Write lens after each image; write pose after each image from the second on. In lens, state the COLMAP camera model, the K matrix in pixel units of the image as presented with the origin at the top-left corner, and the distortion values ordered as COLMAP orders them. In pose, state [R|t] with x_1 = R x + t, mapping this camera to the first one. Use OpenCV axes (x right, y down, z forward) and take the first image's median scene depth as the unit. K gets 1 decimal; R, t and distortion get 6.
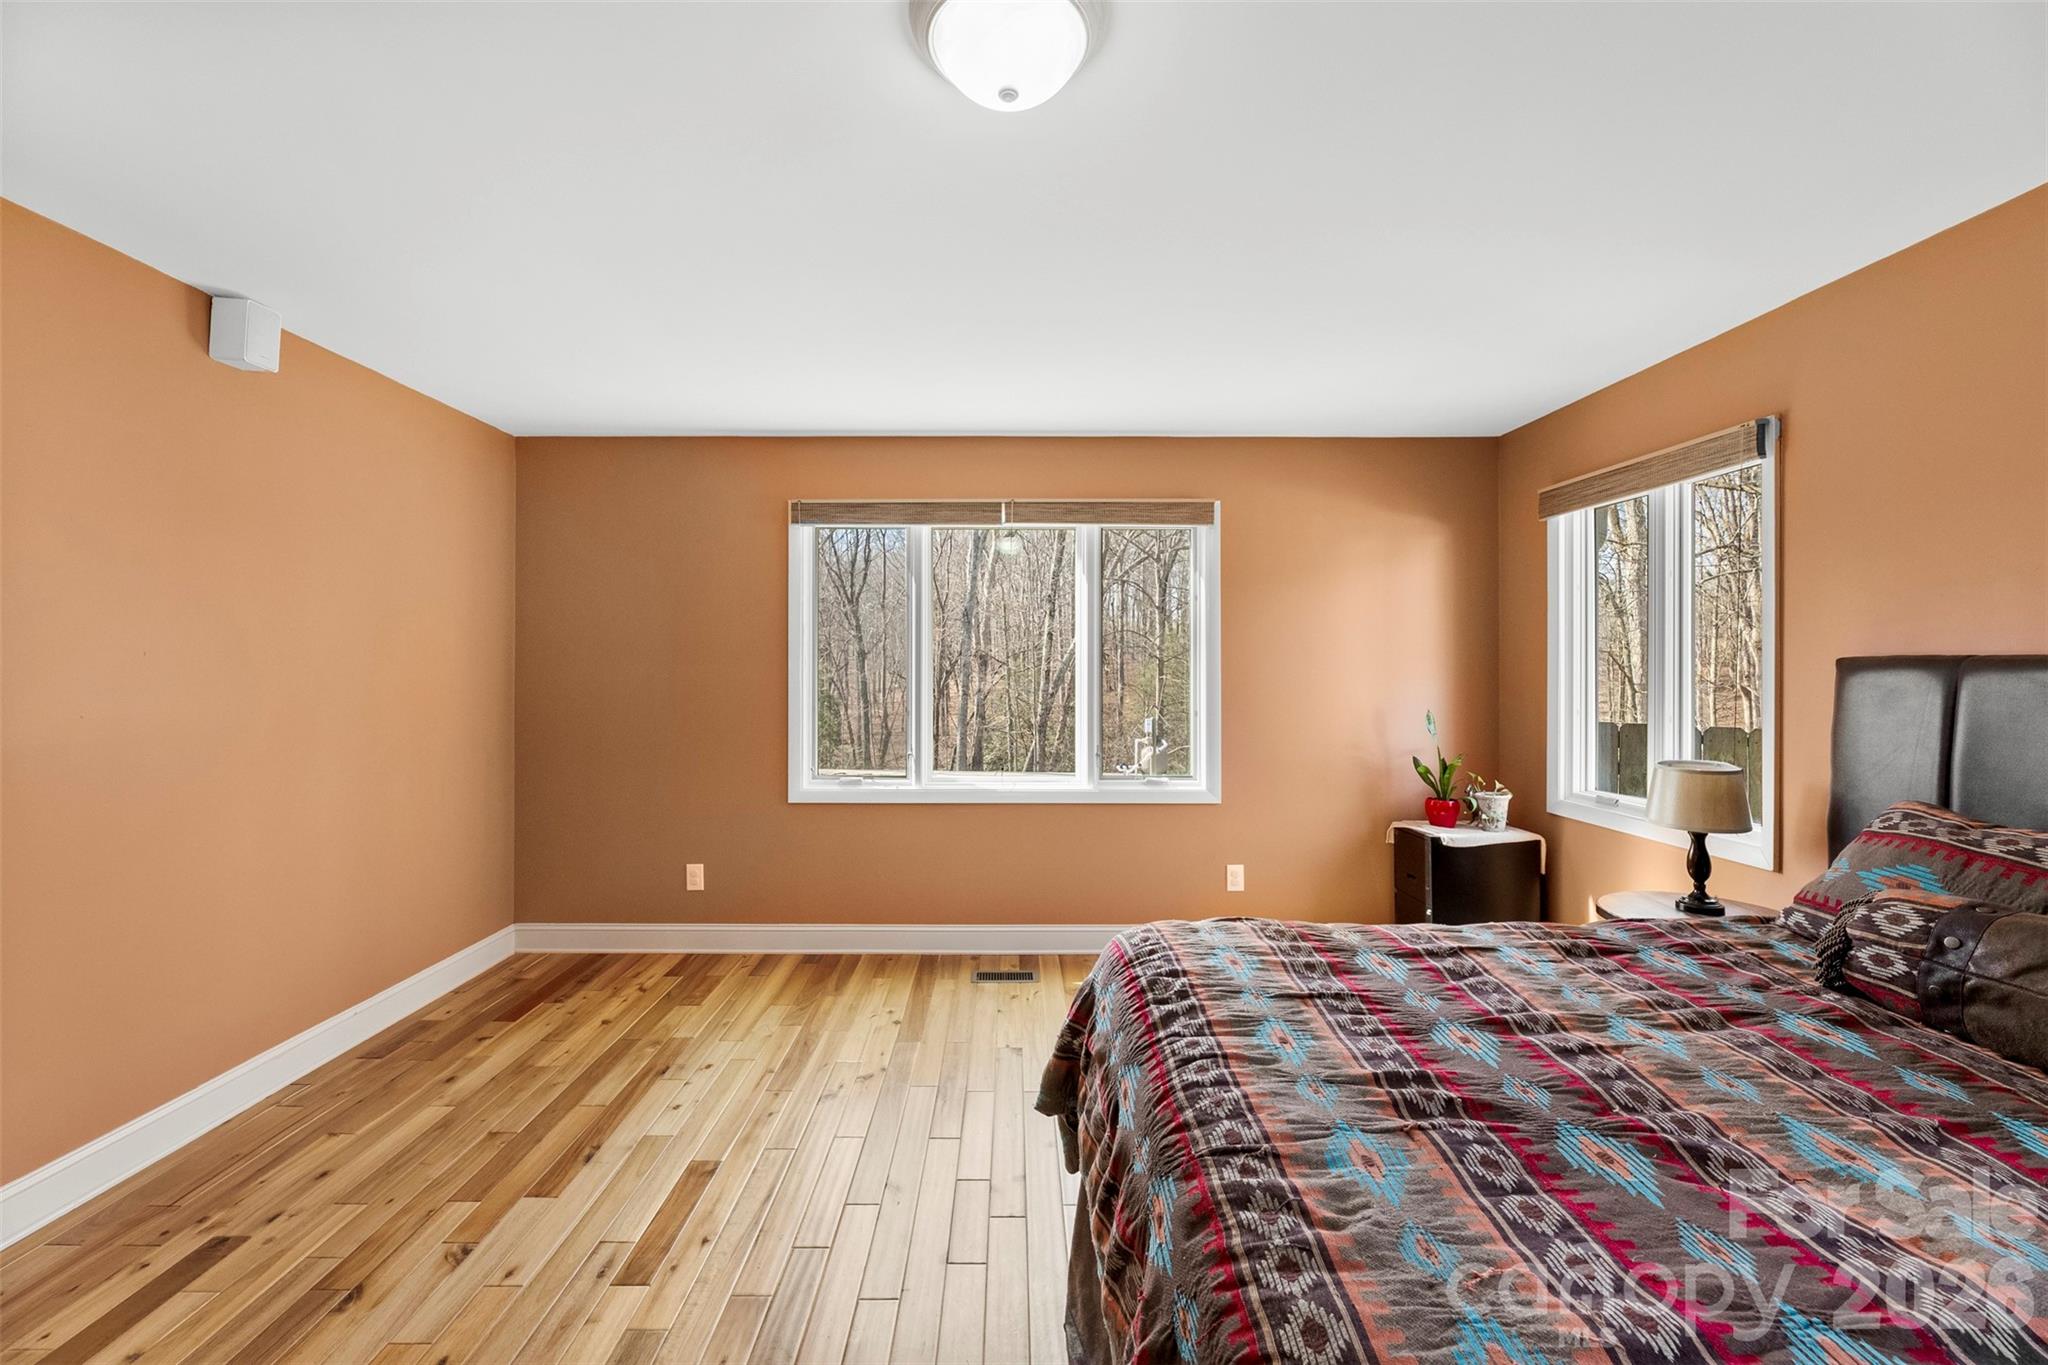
lens RADIAL K [[817.8, 0, 1020.7], [0, 817.8, 654.2], [0, 0, 1]] dist [-0.000553, -0.000049]
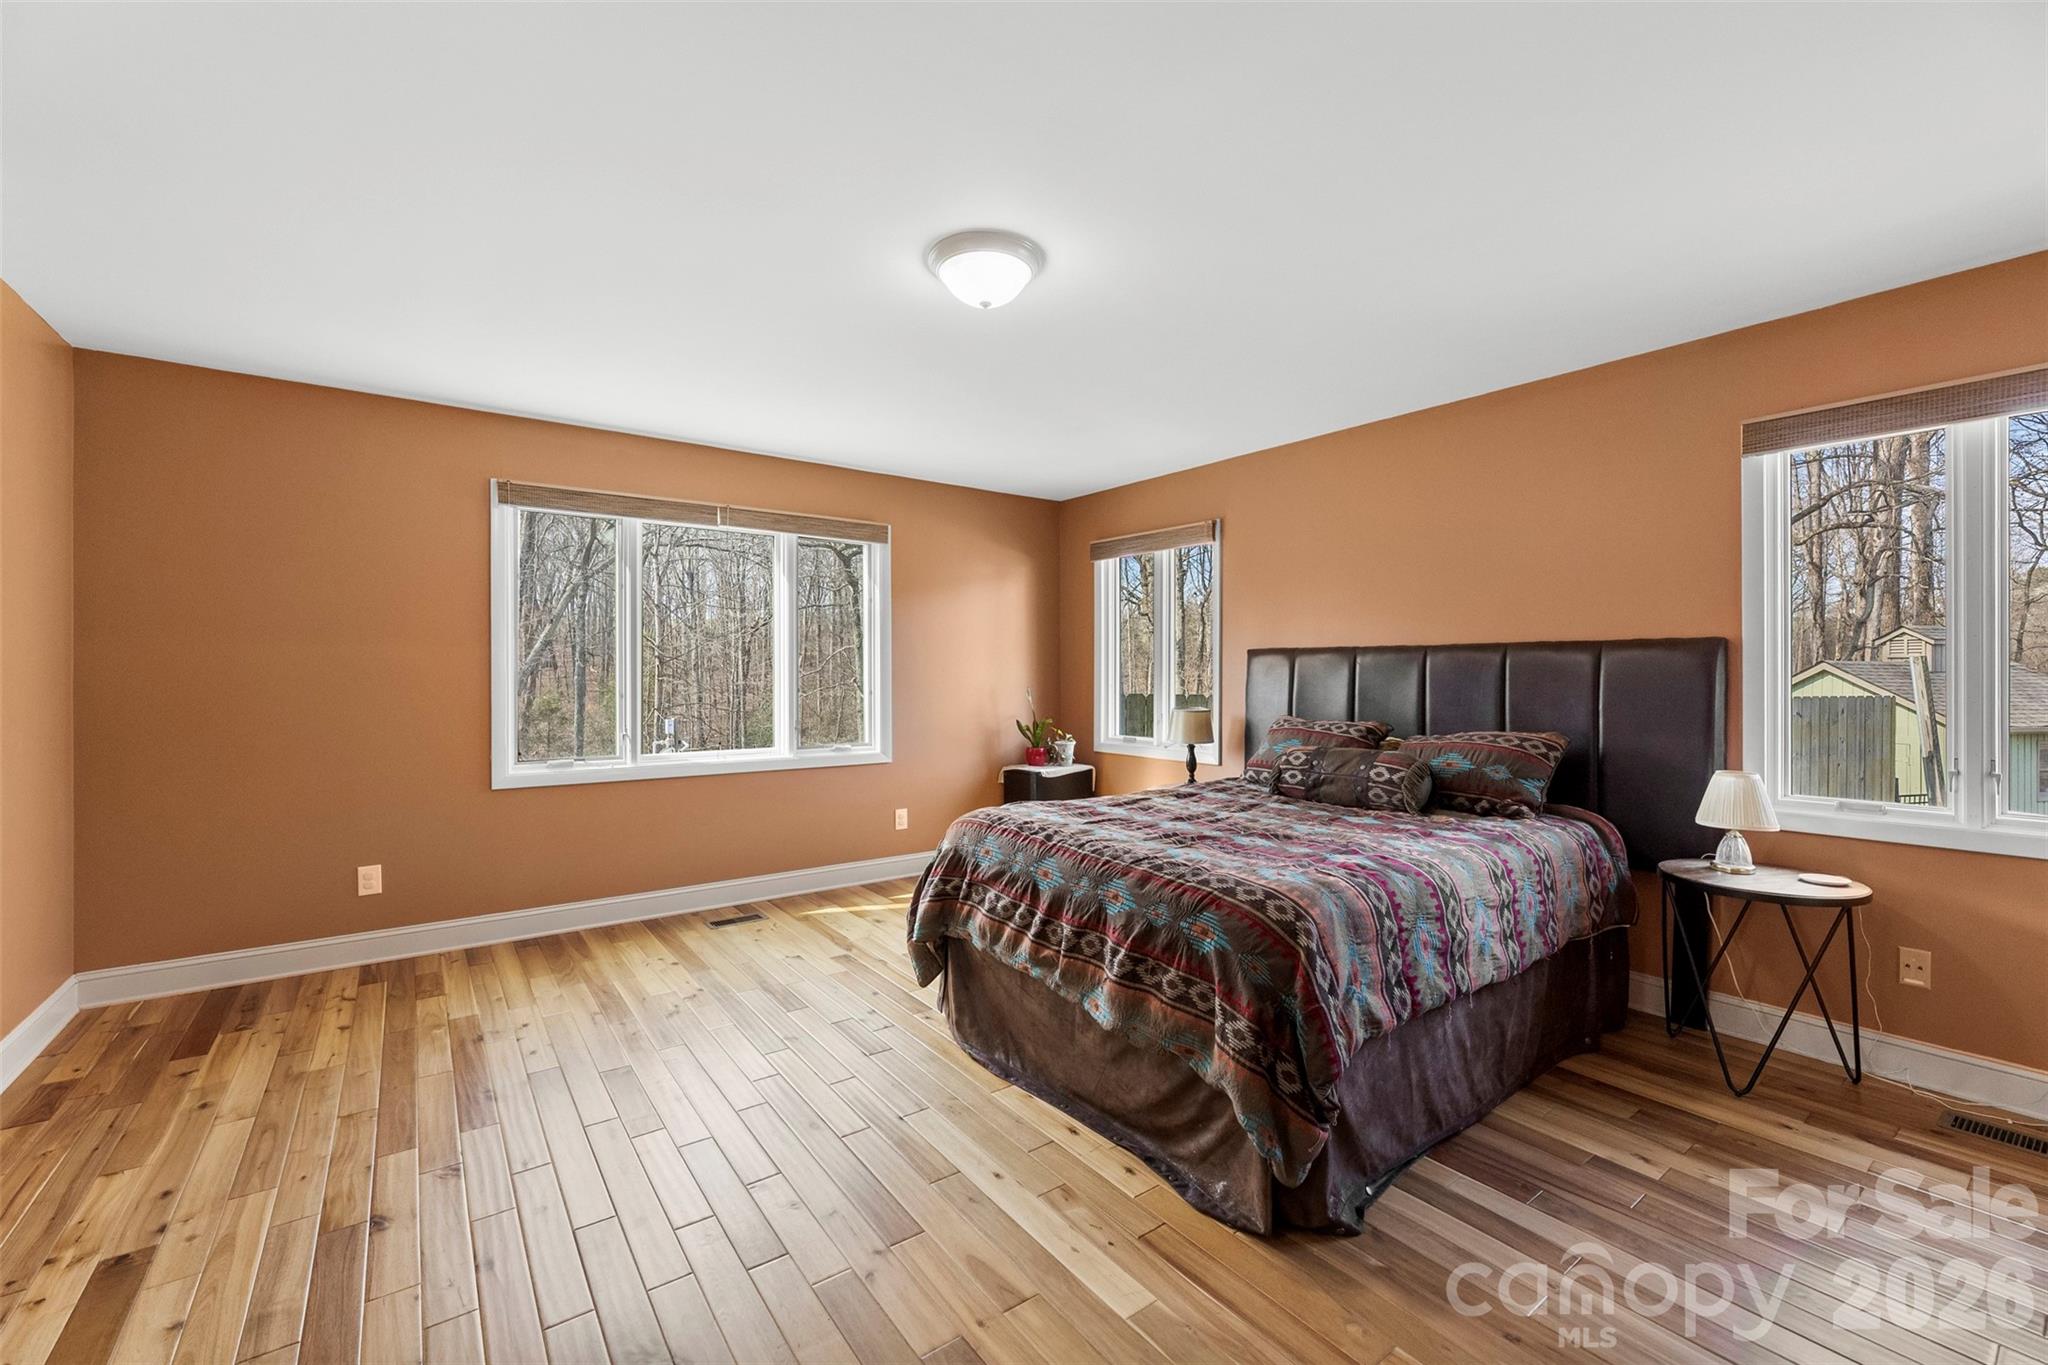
lens RADIAL K [[817.8, 0, 1020.7], [0, 817.8, 654.2], [0, 0, 1]] dist [-0.000553, -0.000049]
pose [[0.809160, 0.013509, 0.587433, -0.380021], [-0.009904, 0.999907, -0.009351, 0.025994], [-0.587505, 0.001748, 0.809219, -0.168428]]
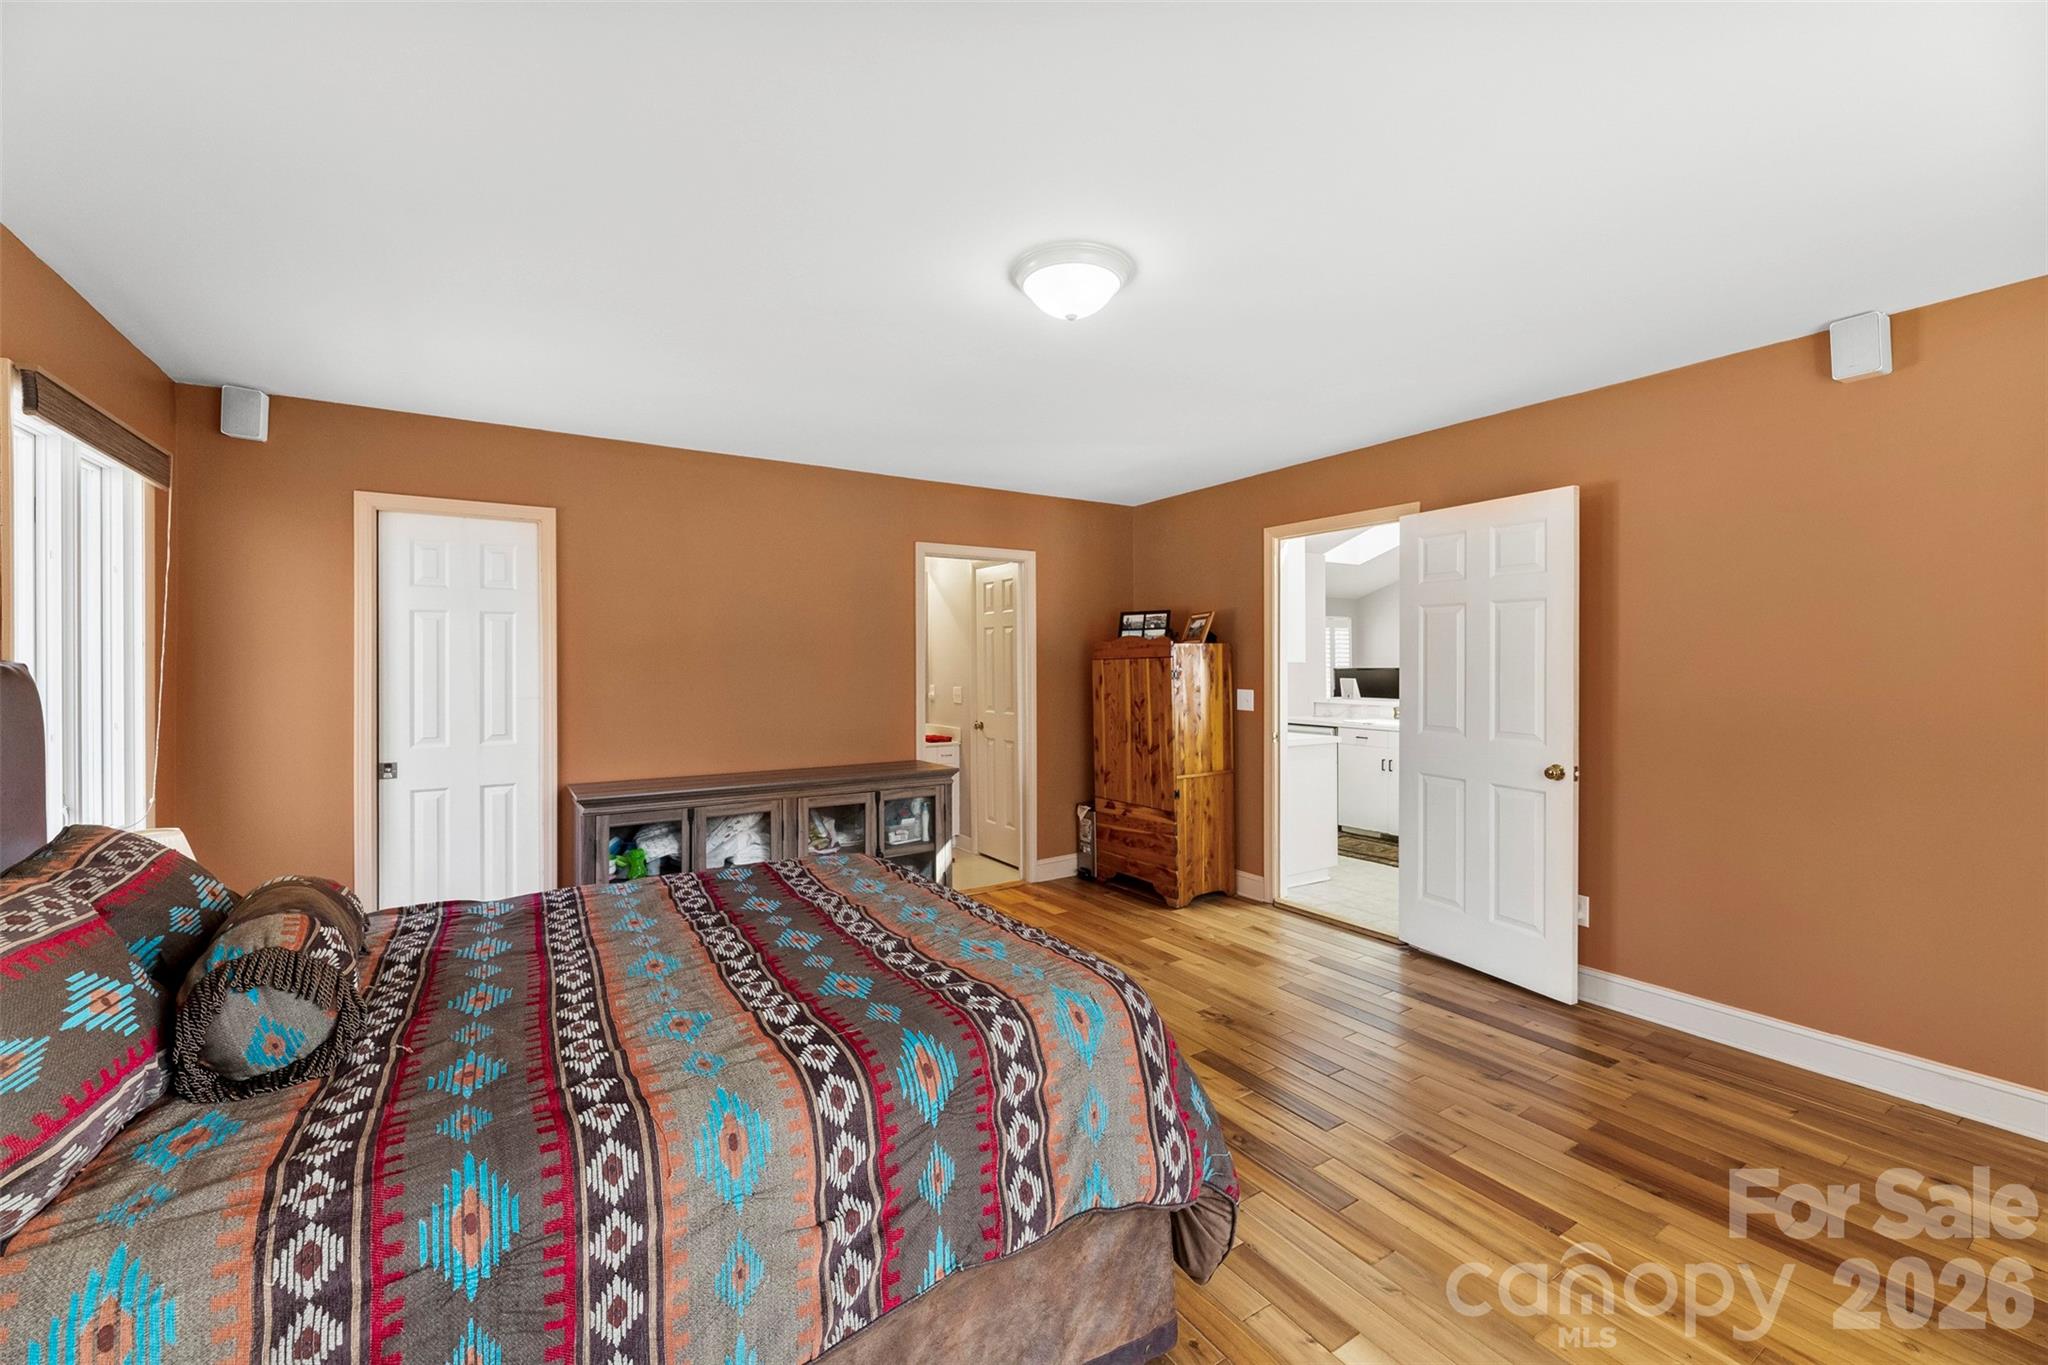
lens RADIAL K [[817.8, 0, 1020.7], [0, 817.8, 654.2], [0, 0, 1]] dist [-0.000553, -0.000049]
pose [[-0.846988, -0.004933, -0.531588, 0.359819], [0.010106, 0.999627, -0.025378, 0.014188], [0.531515, -0.026867, -0.846623, 0.899577]]
